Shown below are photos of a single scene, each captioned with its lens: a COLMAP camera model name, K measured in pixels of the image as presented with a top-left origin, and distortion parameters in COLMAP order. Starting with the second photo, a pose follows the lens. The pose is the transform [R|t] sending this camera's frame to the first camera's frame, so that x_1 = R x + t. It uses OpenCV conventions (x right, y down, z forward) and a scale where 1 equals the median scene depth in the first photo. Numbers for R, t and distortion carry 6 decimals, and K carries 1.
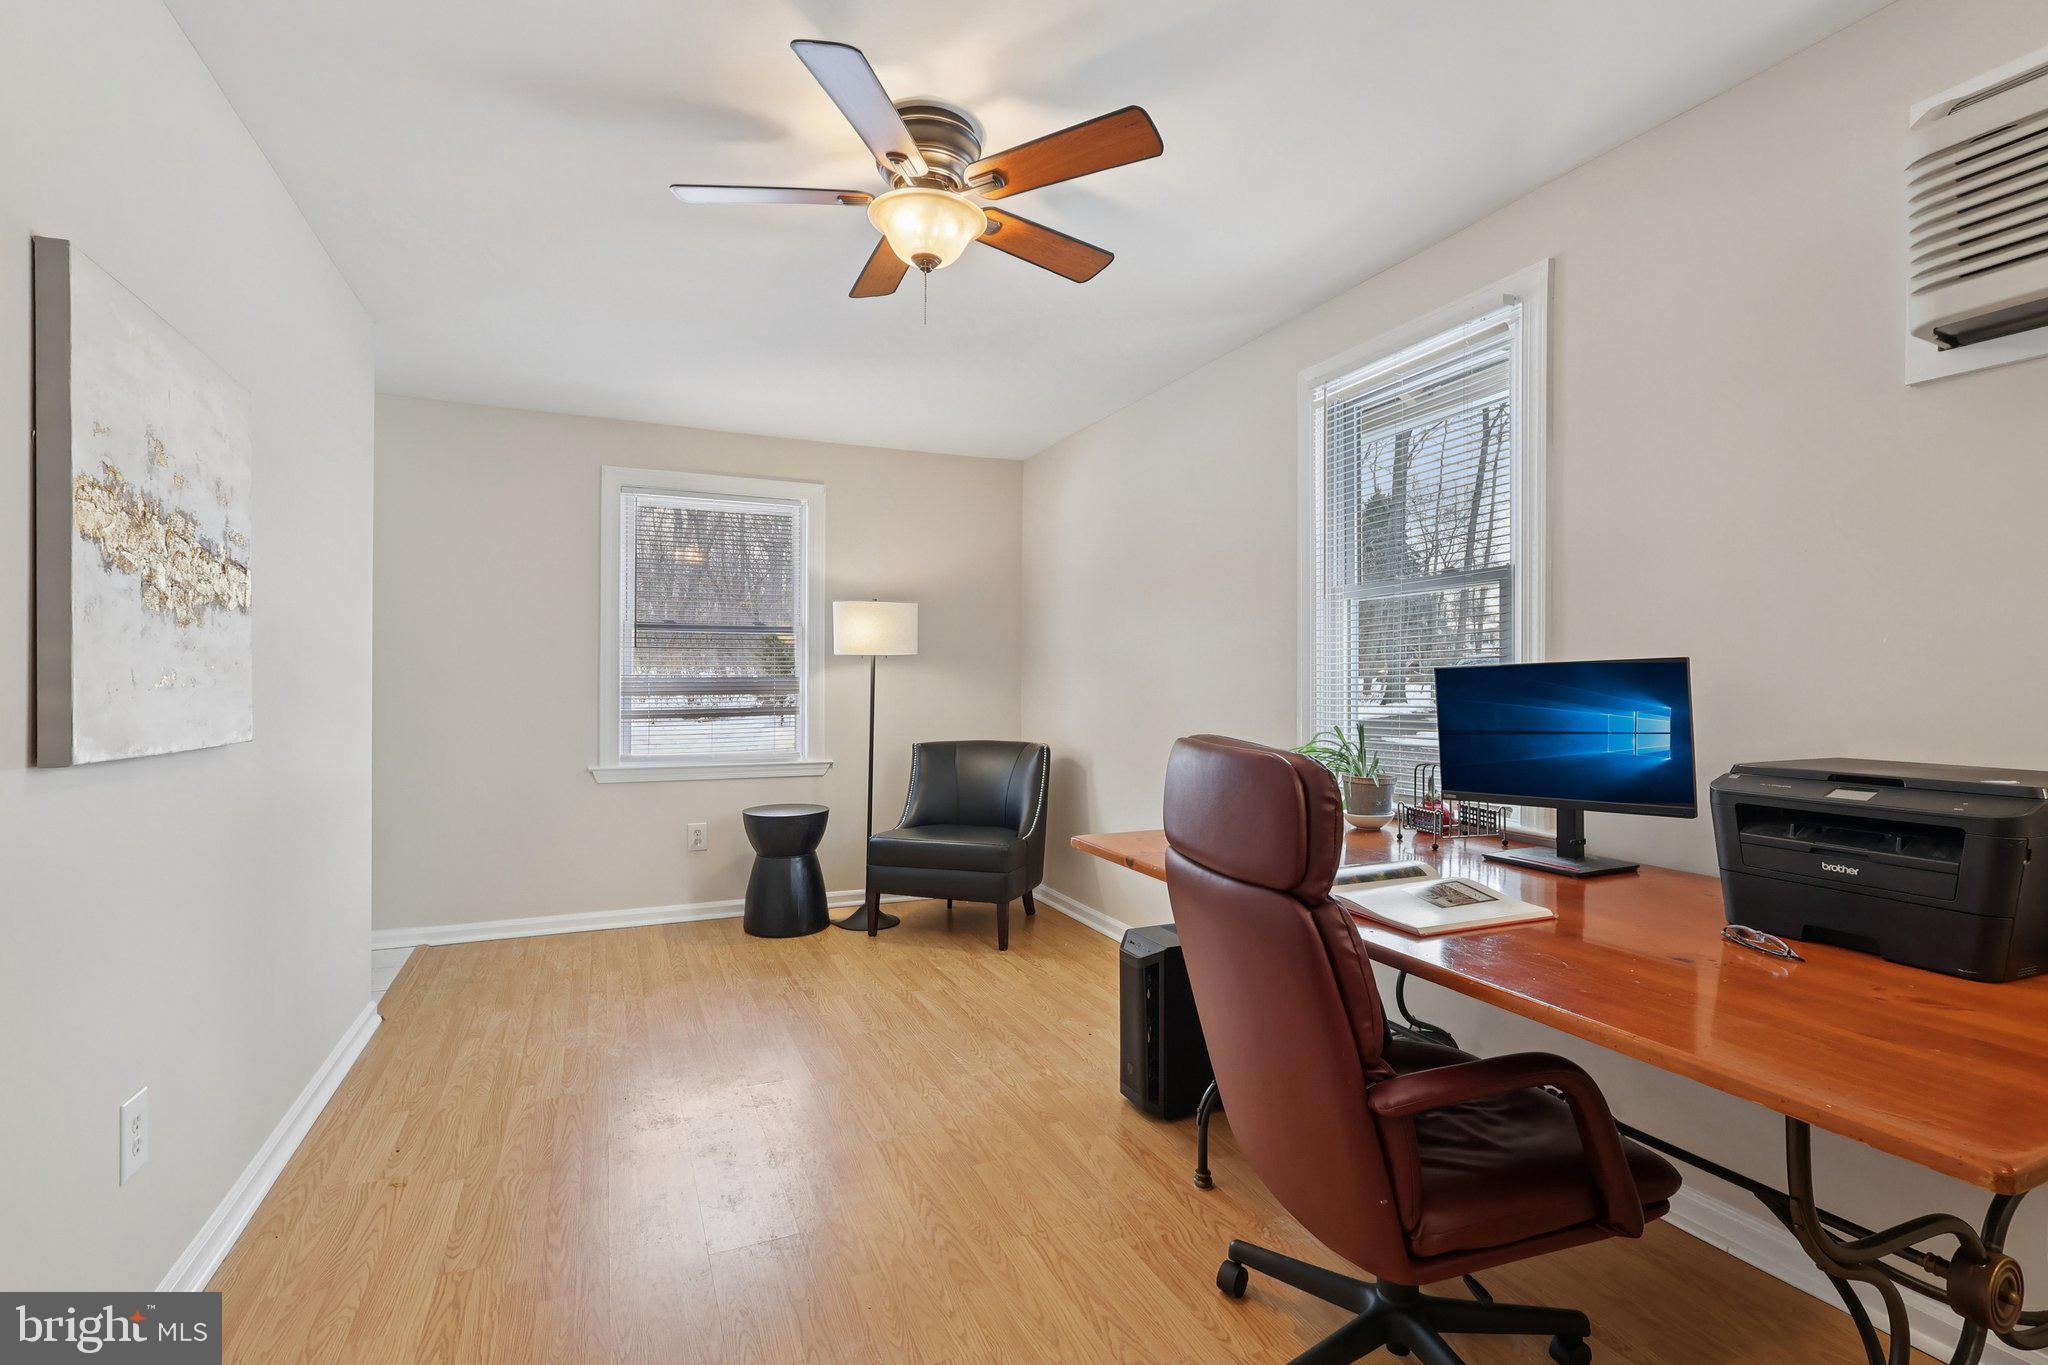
lens RADIAL K [[950.6, 0, 1030.6], [0, 950.6, 677.5], [0, 0, 1]] dist [-0.002540, -0.000645]
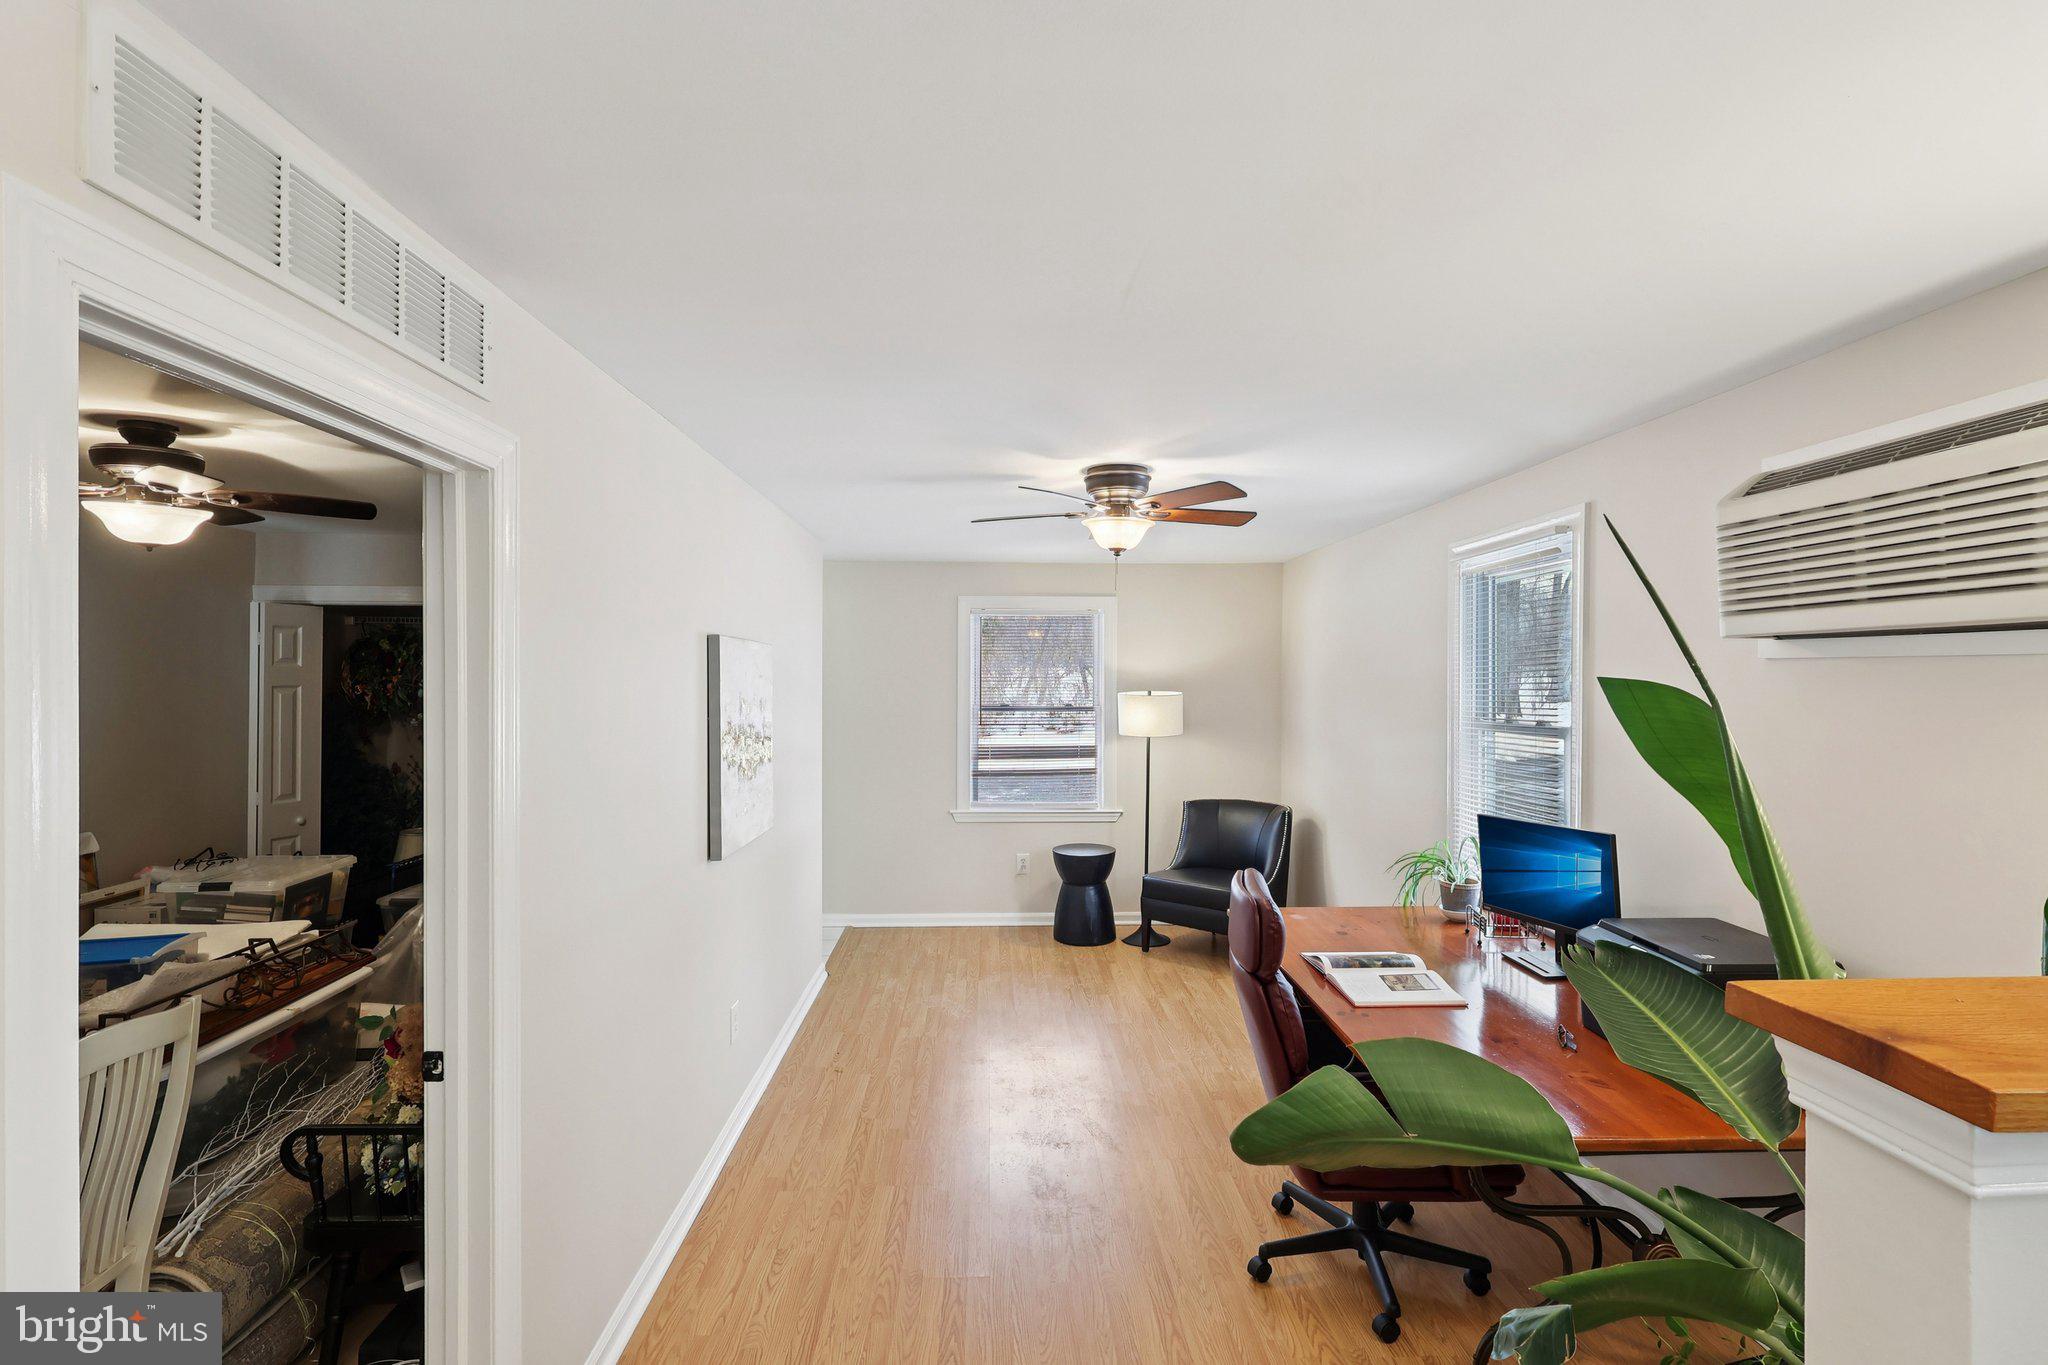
lens RADIAL K [[950.6, 0, 1030.6], [0, 950.6, 677.5], [0, 0, 1]] dist [-0.002540, -0.000645]
pose [[0.929277, 0.000597, -0.369384, 0.183583], [0.001391, 0.999986, 0.005117, -0.120763], [0.369382, -0.005269, 0.929263, -0.292836]]
